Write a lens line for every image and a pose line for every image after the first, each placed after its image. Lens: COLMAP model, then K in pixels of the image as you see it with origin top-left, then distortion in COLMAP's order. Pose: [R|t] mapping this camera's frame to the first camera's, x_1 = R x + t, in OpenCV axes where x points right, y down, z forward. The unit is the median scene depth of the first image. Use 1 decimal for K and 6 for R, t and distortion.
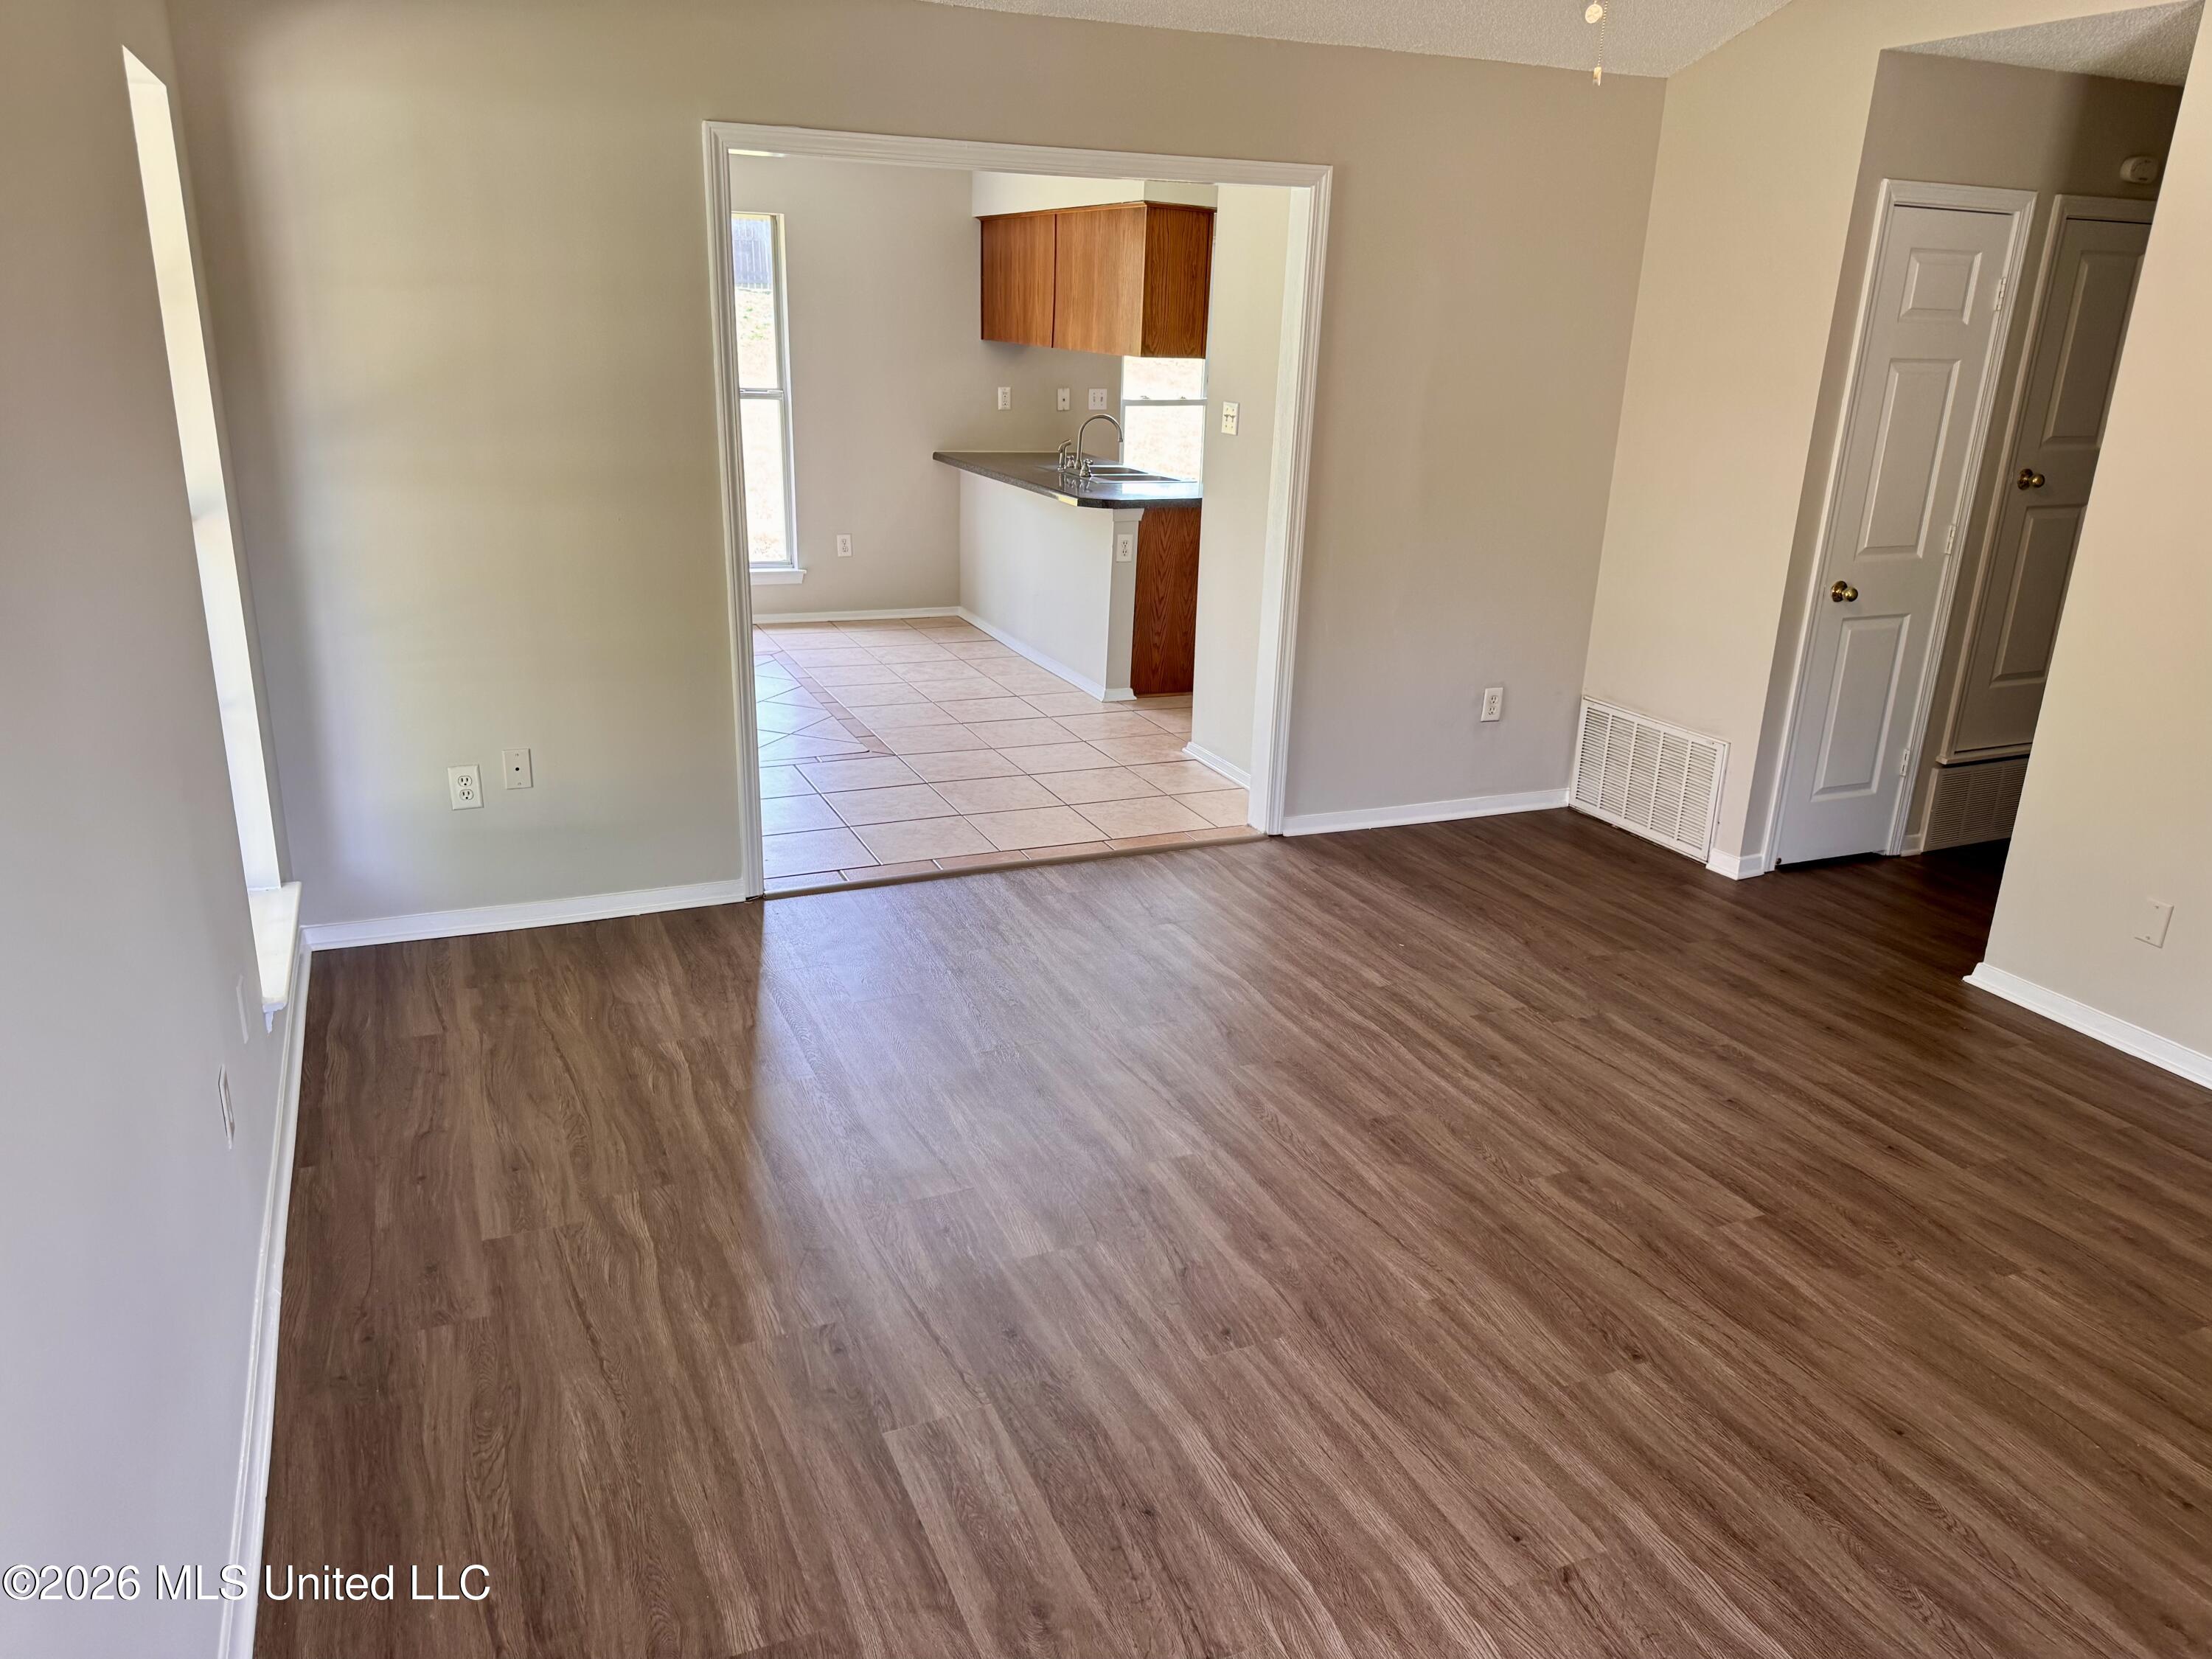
lens RADIAL K [[1557.1, 0, 1077.9], [0, 1557.1, 814.0], [0, 0, 1]] dist [0.121961, -0.187355]
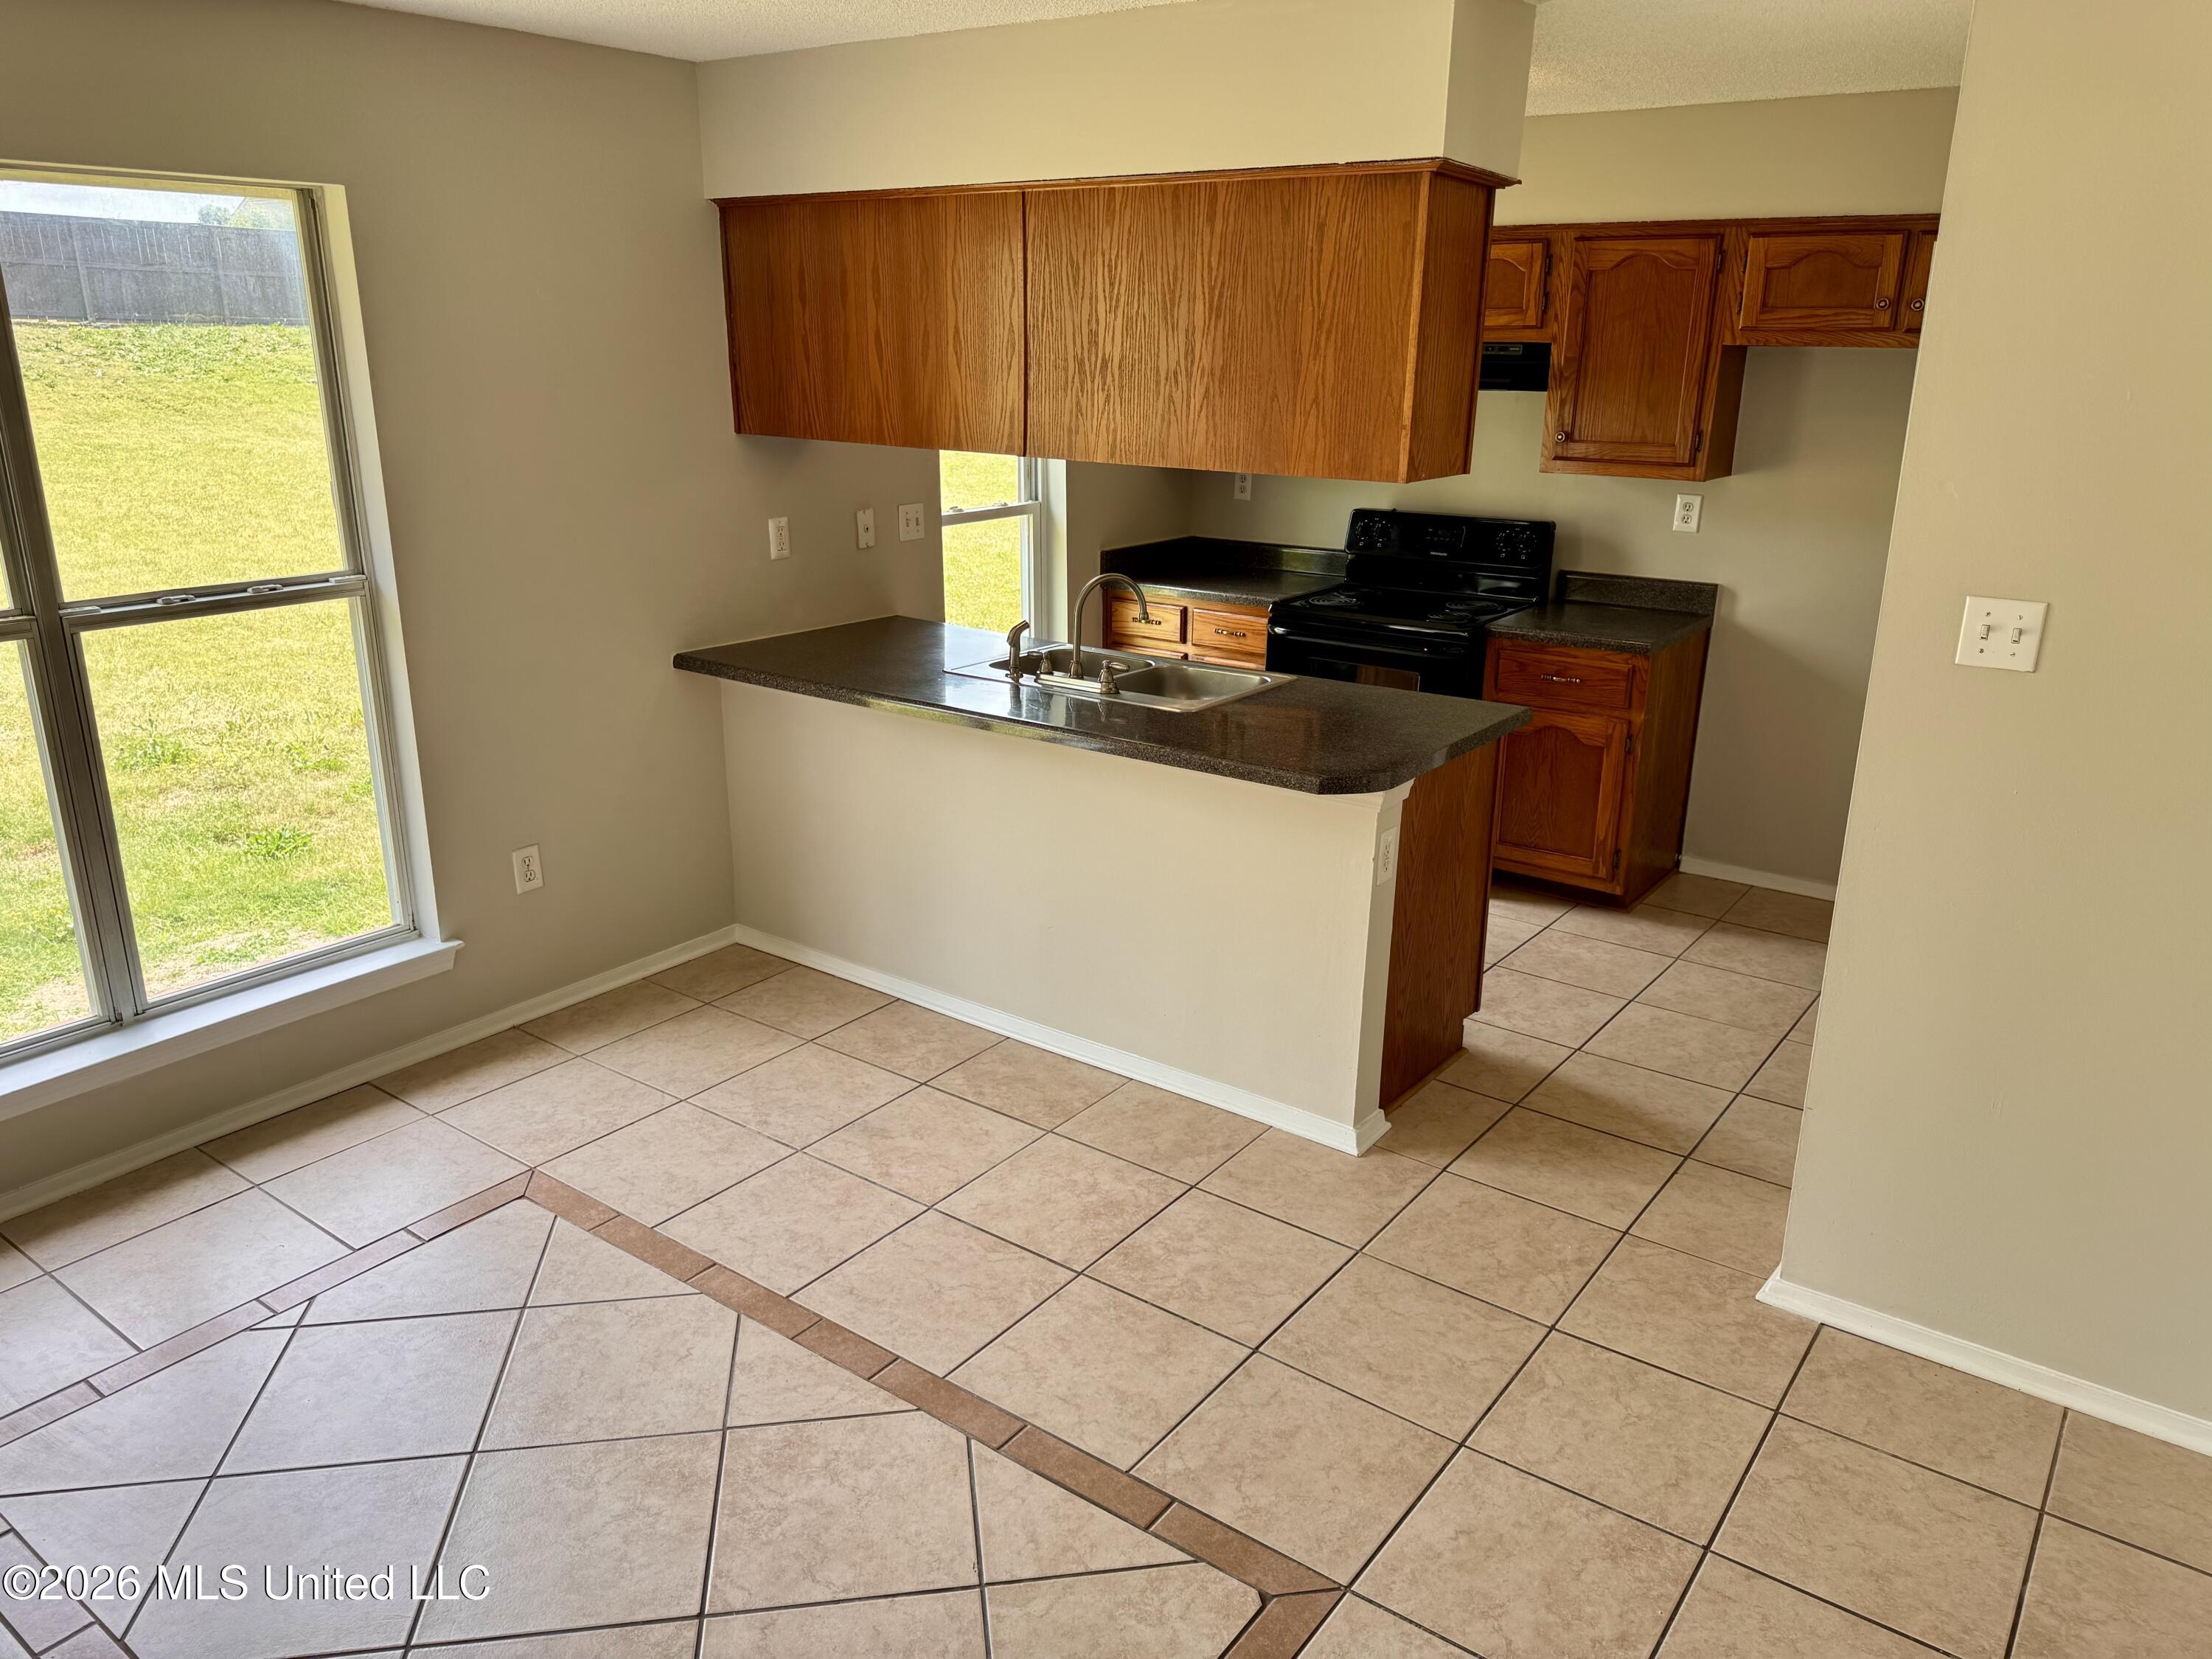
lens RADIAL K [[1557.1, 0, 1077.9], [0, 1557.1, 814.0], [0, 0, 1]] dist [0.121961, -0.187355]
pose [[0.862498, -0.176592, 0.474249, -0.231191], [0.178226, 0.983096, 0.041934, -0.179142], [-0.473637, 0.048356, 0.879392, 0.493189]]
